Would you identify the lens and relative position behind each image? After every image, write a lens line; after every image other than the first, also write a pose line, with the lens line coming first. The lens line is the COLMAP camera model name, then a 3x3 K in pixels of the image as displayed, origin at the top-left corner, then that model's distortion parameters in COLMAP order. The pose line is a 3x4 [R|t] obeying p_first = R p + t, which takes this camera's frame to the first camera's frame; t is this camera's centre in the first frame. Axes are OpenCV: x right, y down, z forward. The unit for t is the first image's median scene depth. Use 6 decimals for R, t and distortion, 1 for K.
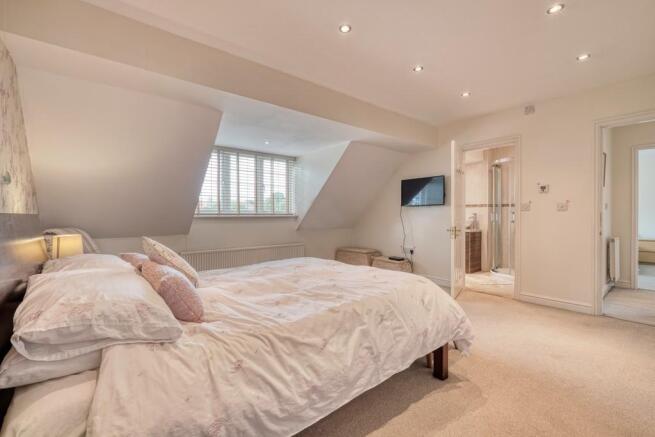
lens RADIAL K [[284.6, 0, 327.1], [0, 284.6, 216.1], [0, 0, 1]] dist [0.001523, 0.000063]
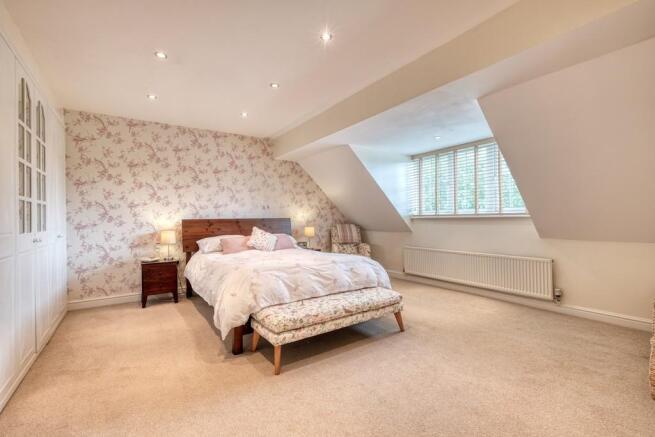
lens RADIAL K [[284.6, 0, 328.1], [0, 284.6, 220.2], [0, 0, 1]] dist [0.001523, 0.000063]
pose [[-0.059948, -0.005509, -0.998186, 0.728390], [0.000934, 0.999984, -0.005575, 0.017197], [0.998201, -0.001267, -0.059942, 0.681761]]
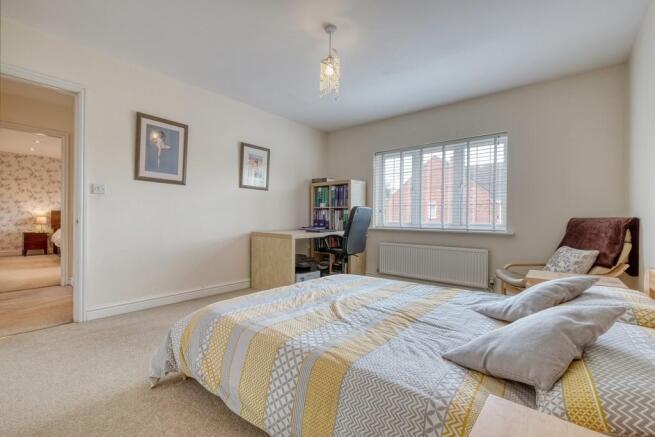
lens RADIAL K [[284.6, 0, 325.6], [0, 284.6, 221.1], [0, 0, 1]] dist [0.001523, 0.000063]
pose [[0.227286, 0.005820, -0.973811, 1.281078], [-0.025067, 0.999686, 0.000124, 0.023856], [0.973505, 0.024382, 0.227361, 1.013095]]
